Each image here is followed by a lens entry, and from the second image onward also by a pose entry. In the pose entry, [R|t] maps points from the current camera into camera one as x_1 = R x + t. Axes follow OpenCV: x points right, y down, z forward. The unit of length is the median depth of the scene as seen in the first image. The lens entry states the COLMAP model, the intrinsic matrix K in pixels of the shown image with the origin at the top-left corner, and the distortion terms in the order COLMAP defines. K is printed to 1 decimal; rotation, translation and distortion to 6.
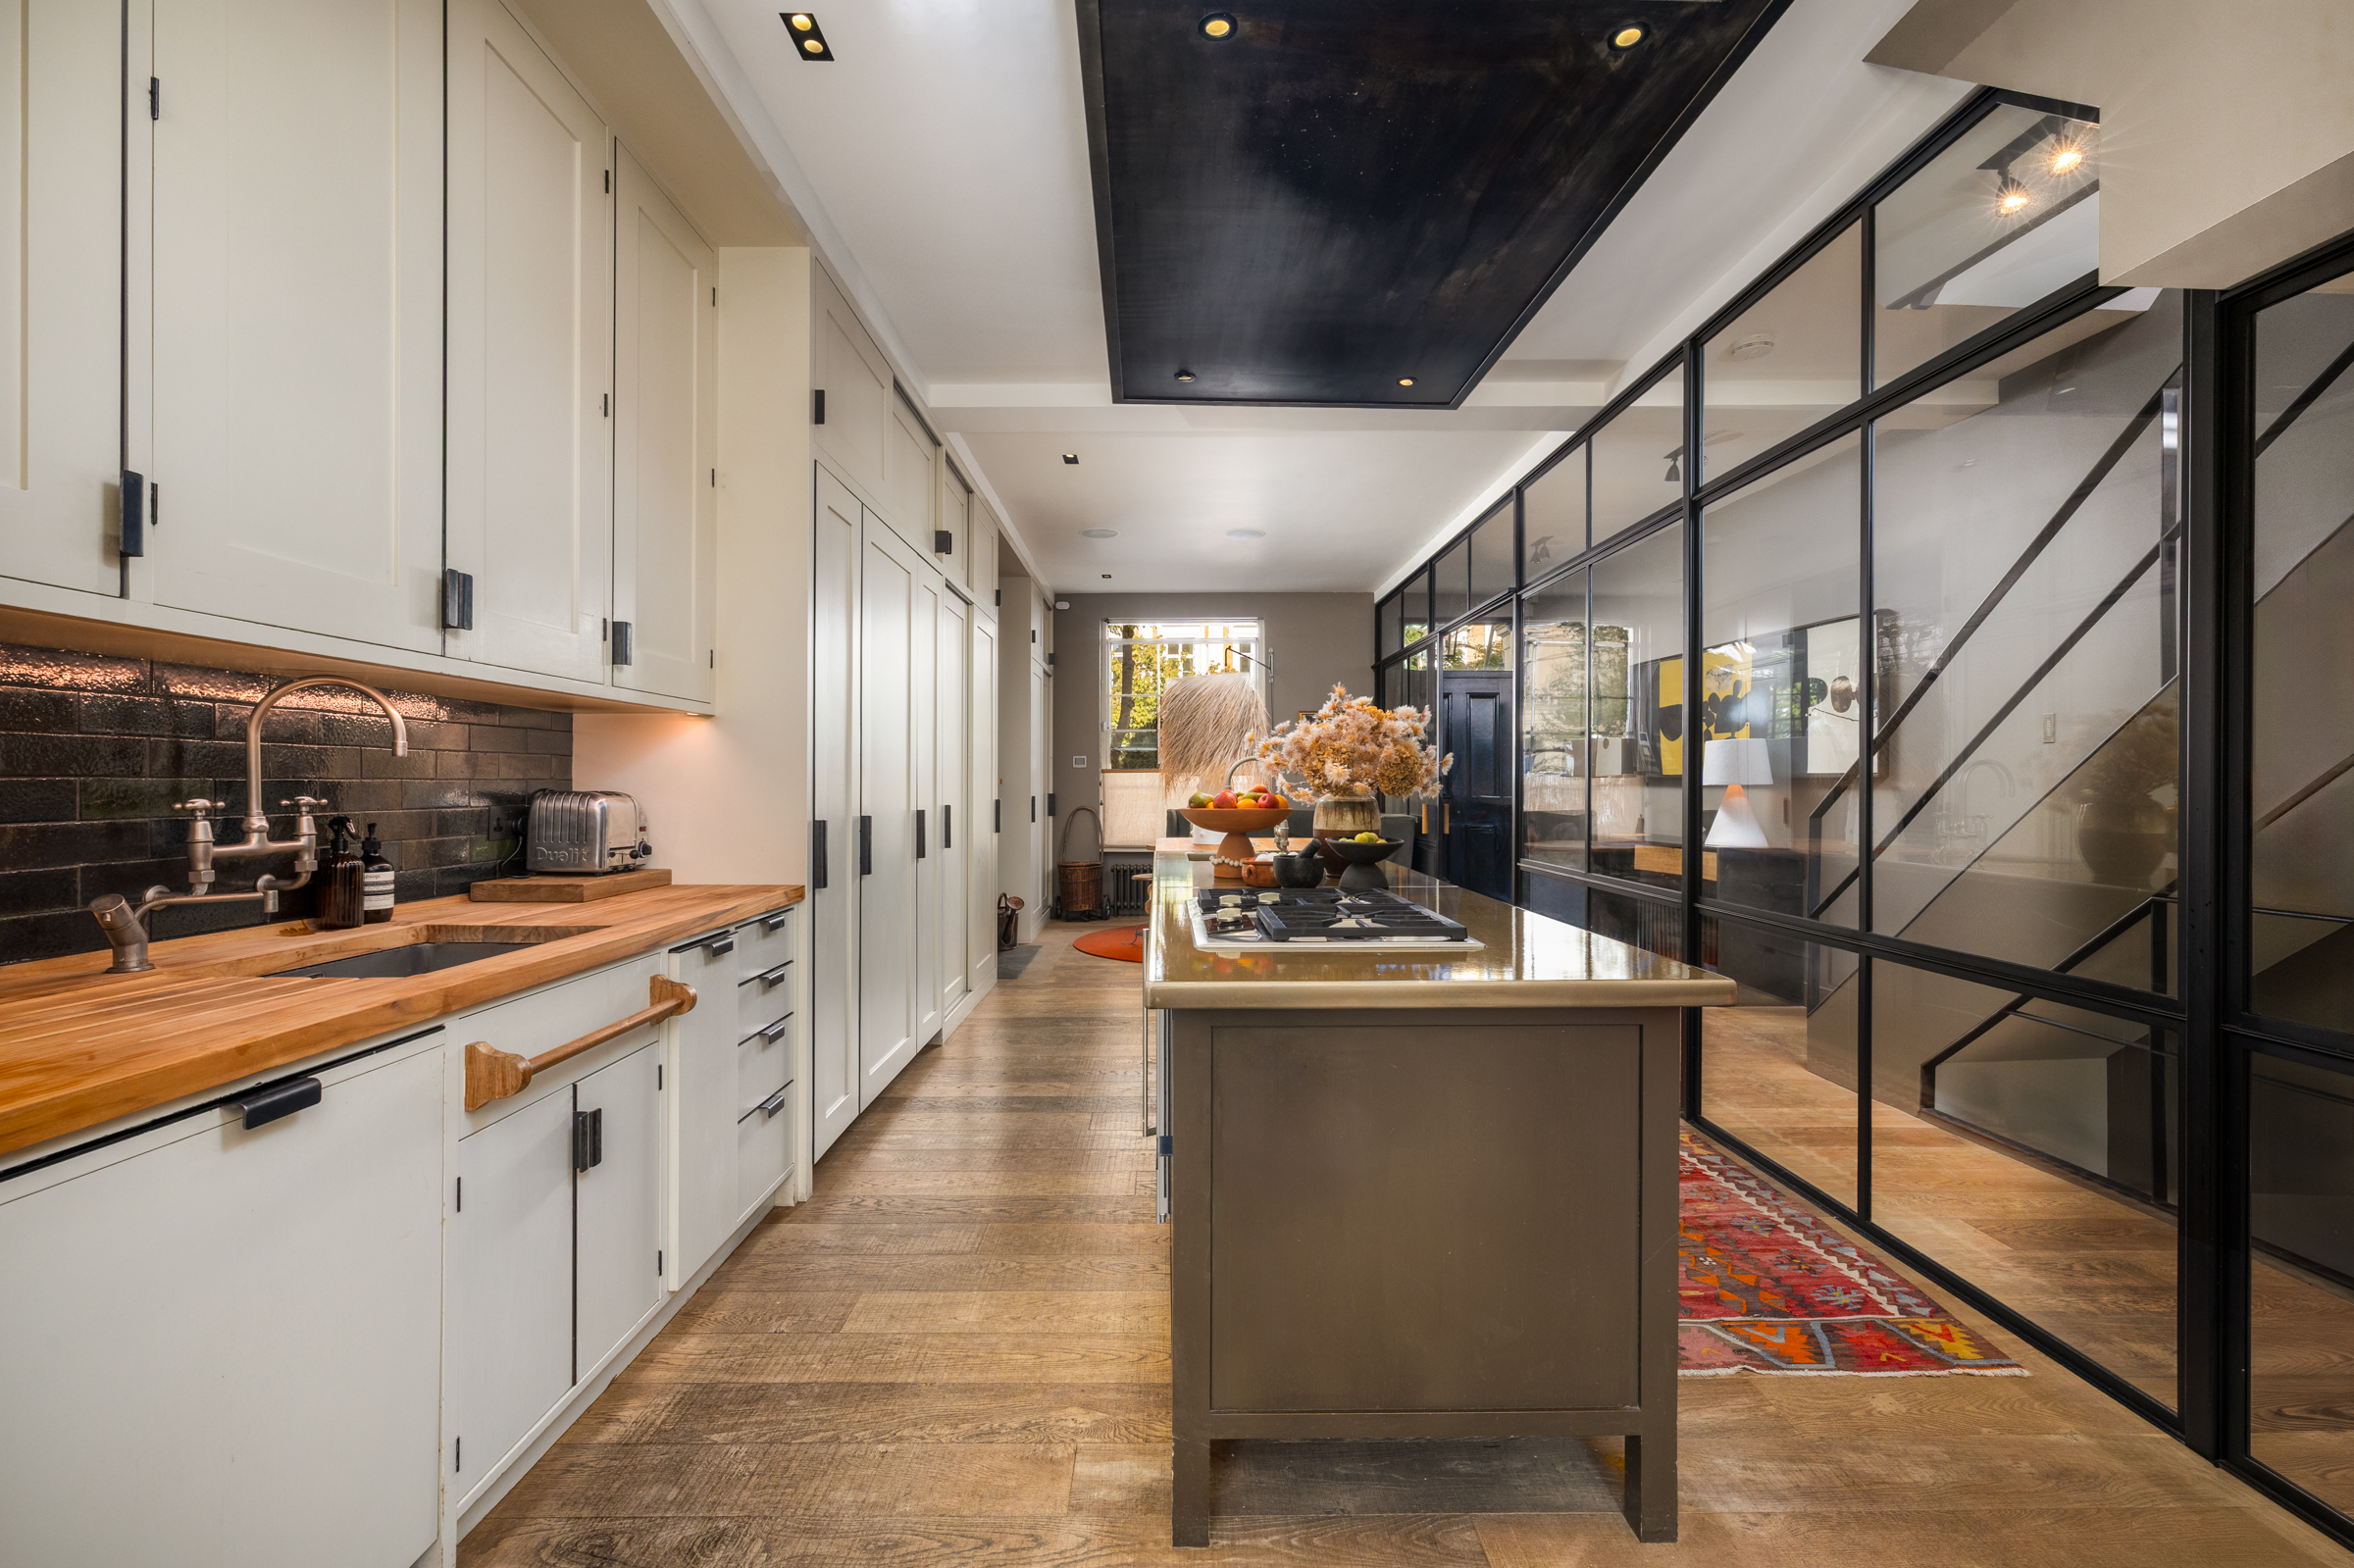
lens RADIAL K [[1010.8, 0, 1173.8], [0, 1010.8, 787.0], [0, 0, 1]] dist [0.002623, 0.002705]
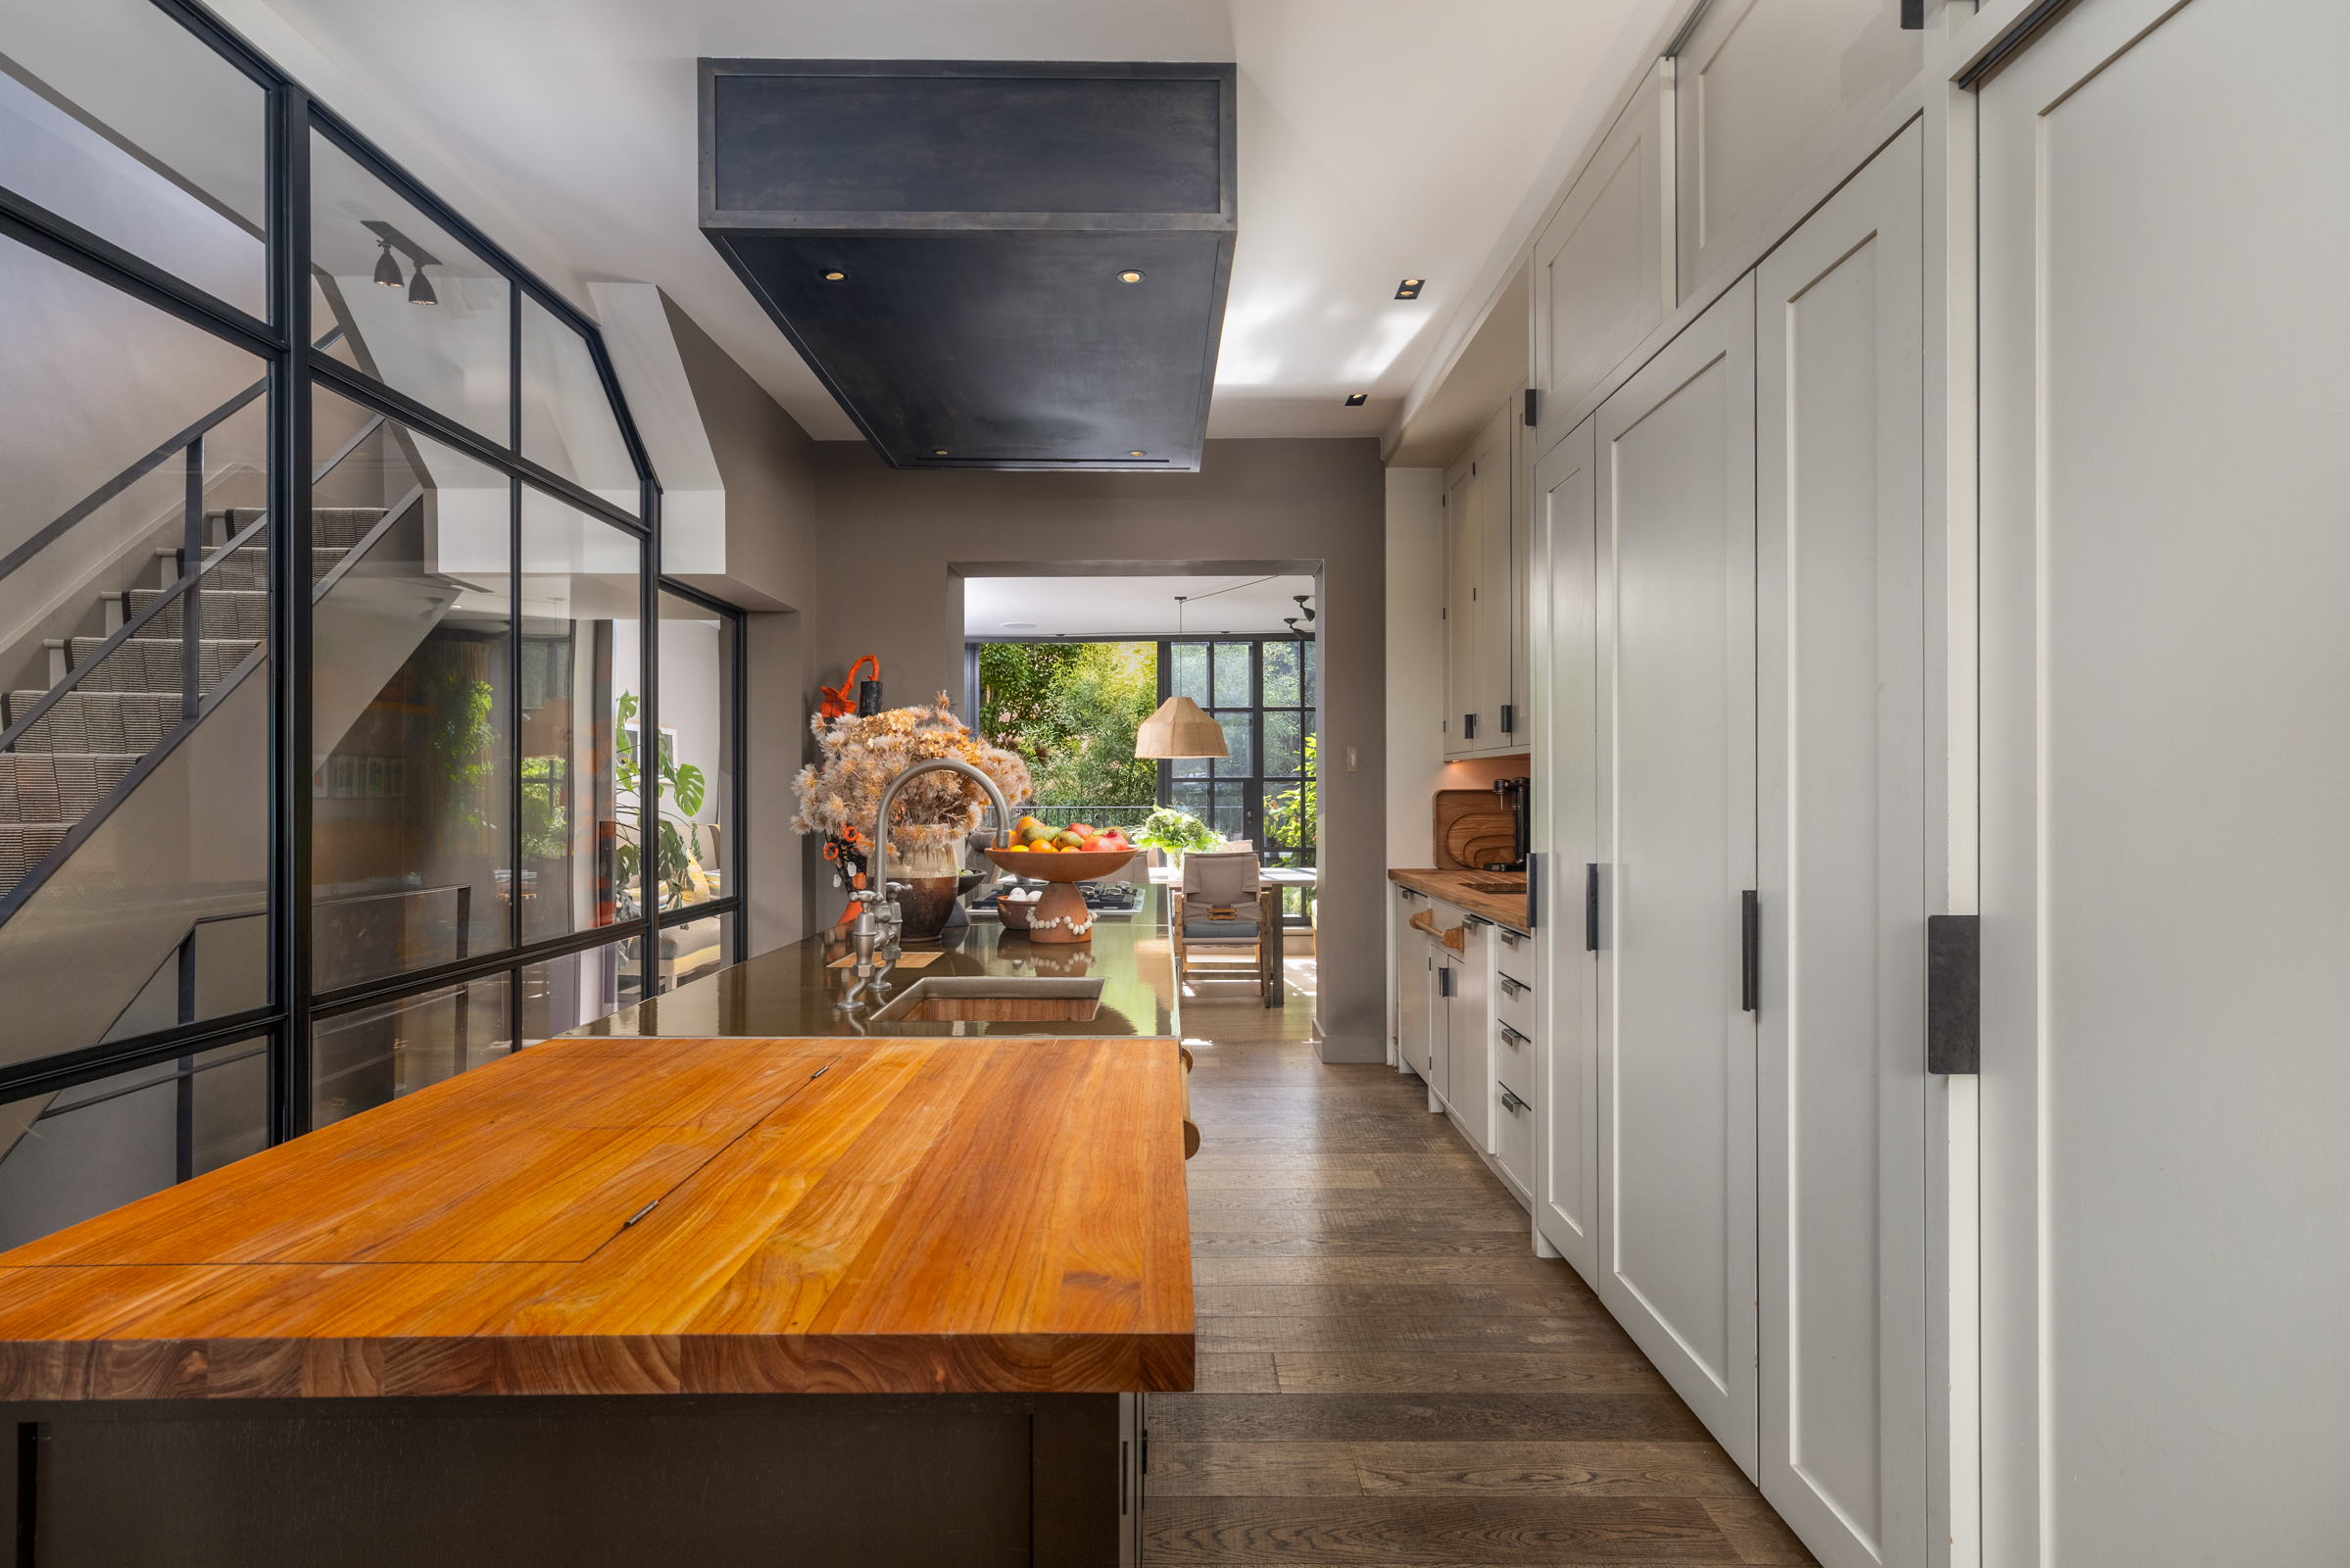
lens RADIAL K [[1216.9, 0, 1181.7], [0, 1216.9, 786.3], [0, 0, 1]] dist [0.001153, 0.000169]
pose [[-0.999993, 0.001884, 0.003120, -0.044693], [0.001858, 0.999965, -0.008213, -0.033232], [-0.003135, -0.008208, -0.999961, 2.882311]]
